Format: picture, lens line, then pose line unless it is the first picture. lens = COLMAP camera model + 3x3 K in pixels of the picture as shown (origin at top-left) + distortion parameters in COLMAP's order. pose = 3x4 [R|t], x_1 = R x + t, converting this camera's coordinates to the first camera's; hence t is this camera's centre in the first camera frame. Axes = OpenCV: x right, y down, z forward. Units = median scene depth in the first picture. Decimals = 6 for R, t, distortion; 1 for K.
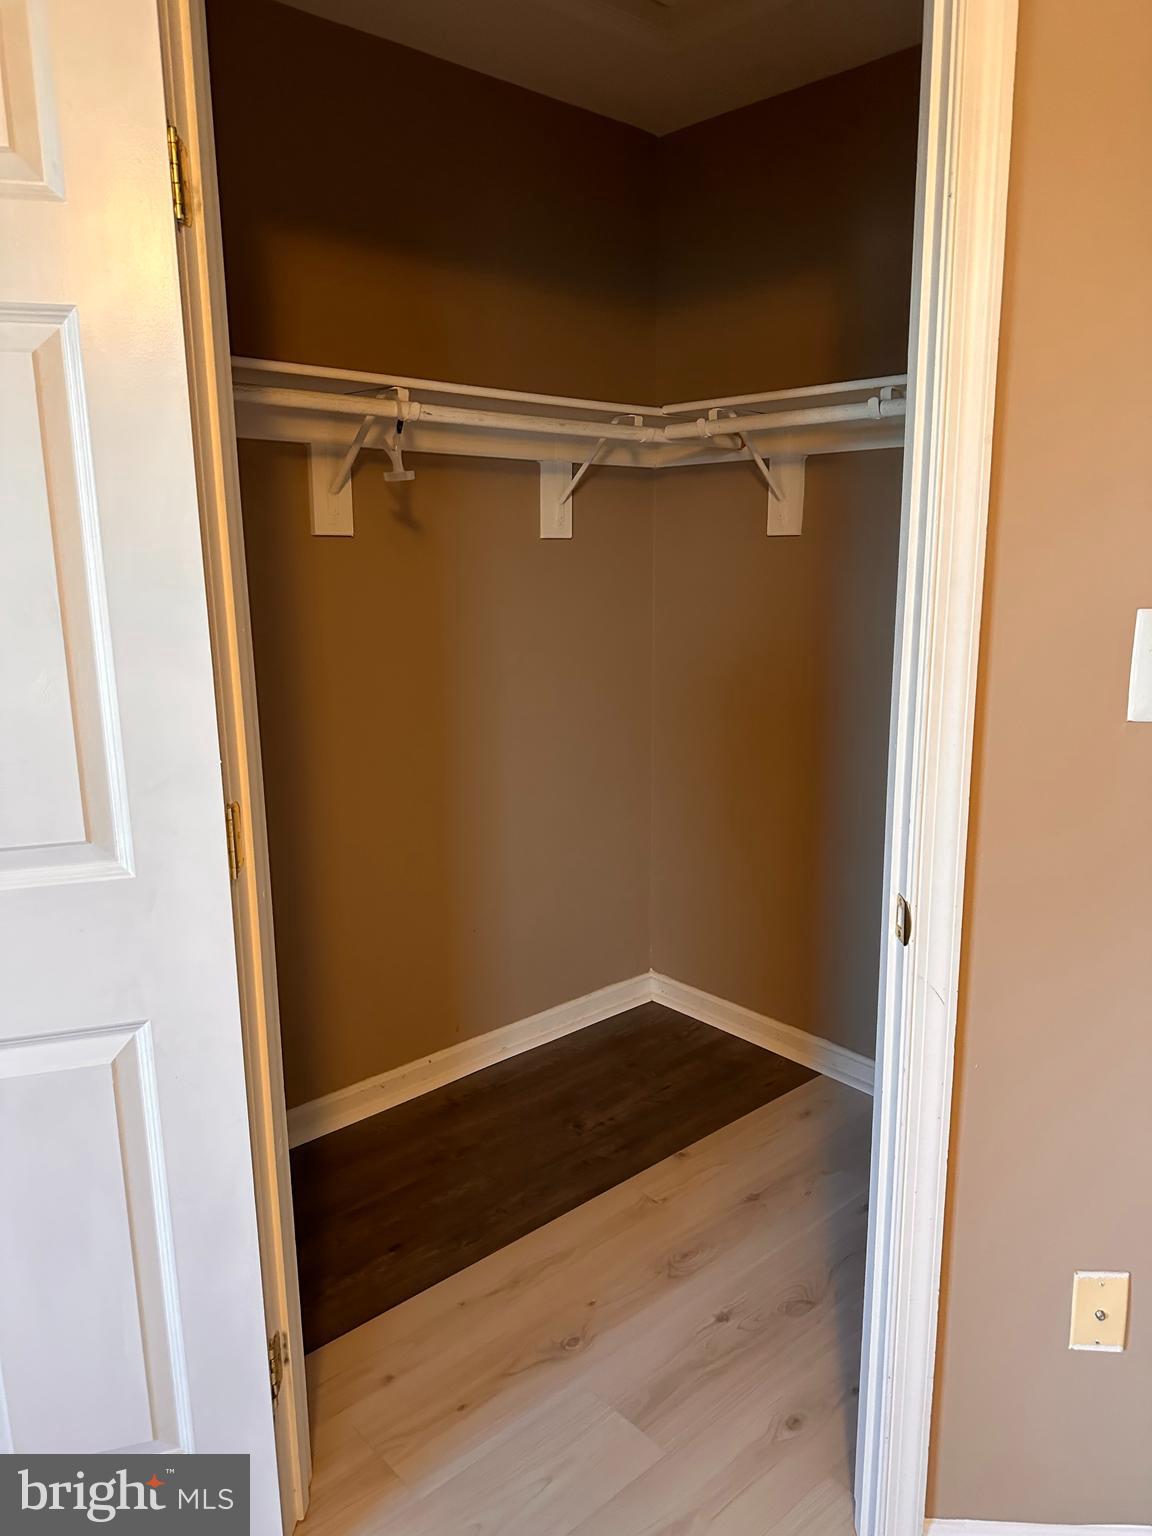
lens RADIAL K [[1092.1, 0, 581.8], [0, 1092.1, 778.8], [0, 0, 1]] dist [0.077416, -0.102797]
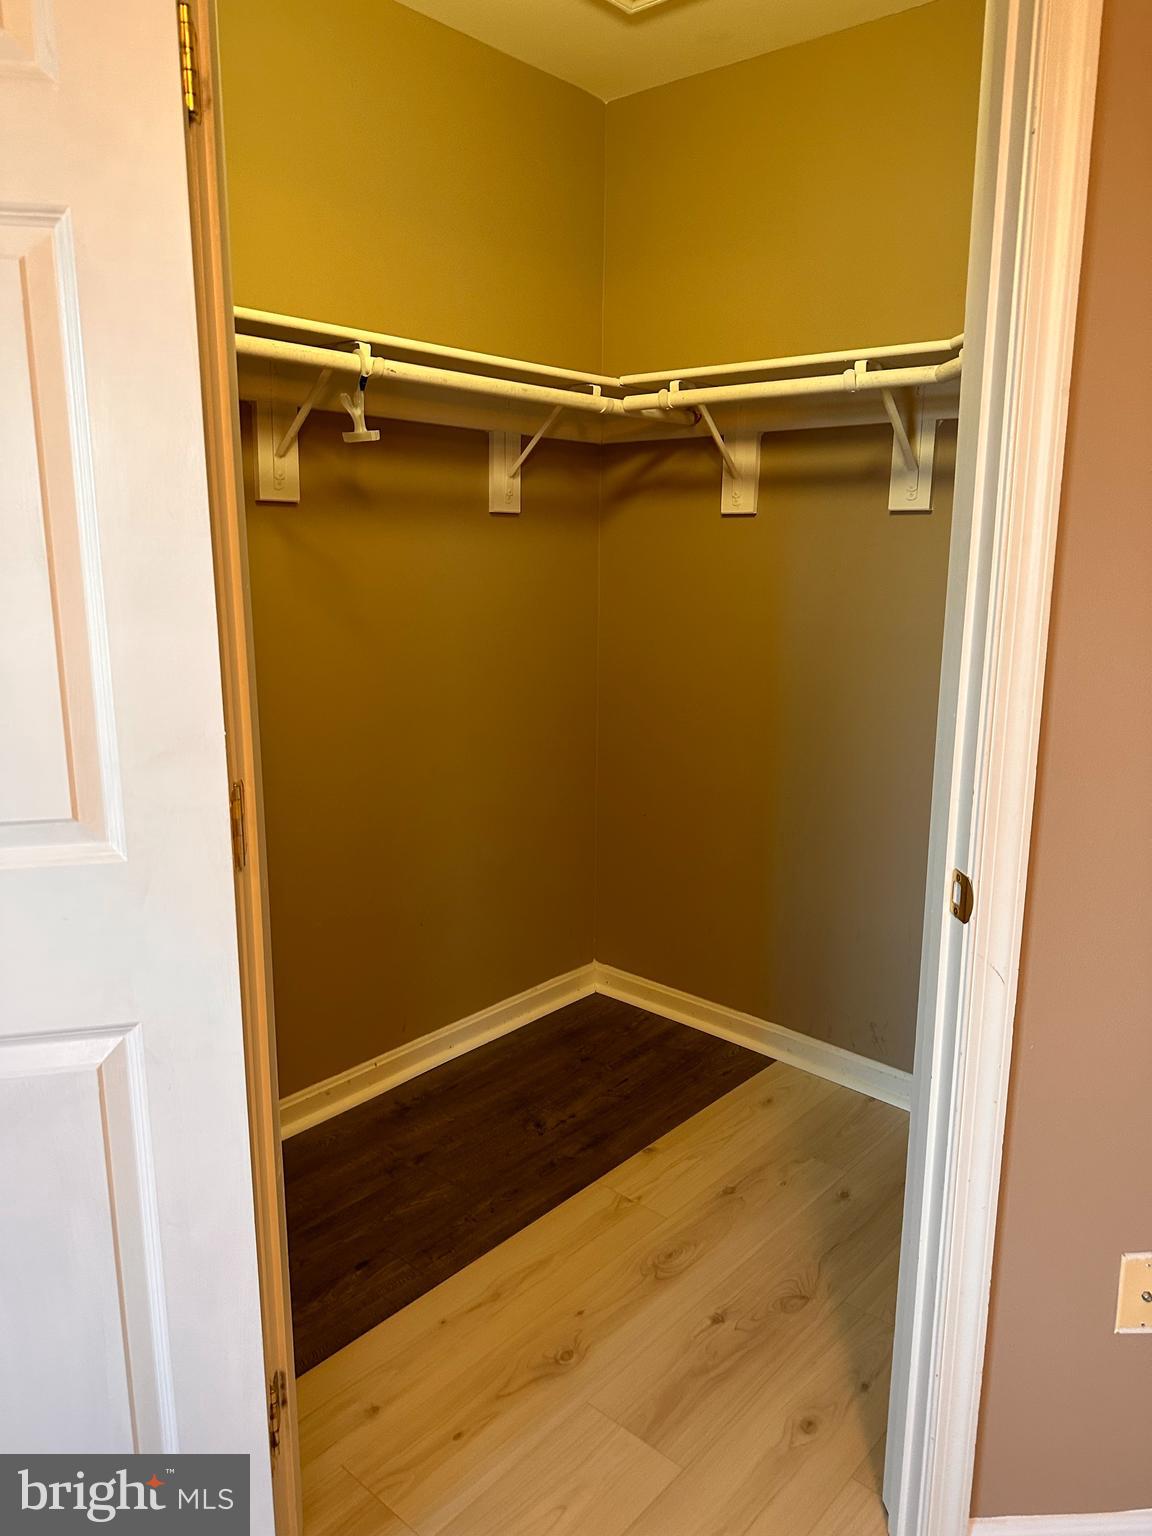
lens RADIAL K [[1092.1, 0, 579.8], [0, 1092.1, 766.0], [0, 0, 1]] dist [0.077416, -0.102797]
pose [[0.993871, -0.008712, 0.110198, -0.090235], [0.009336, 0.999943, -0.005147, 0.010944], [-0.110147, 0.006144, 0.993896, 0.054946]]
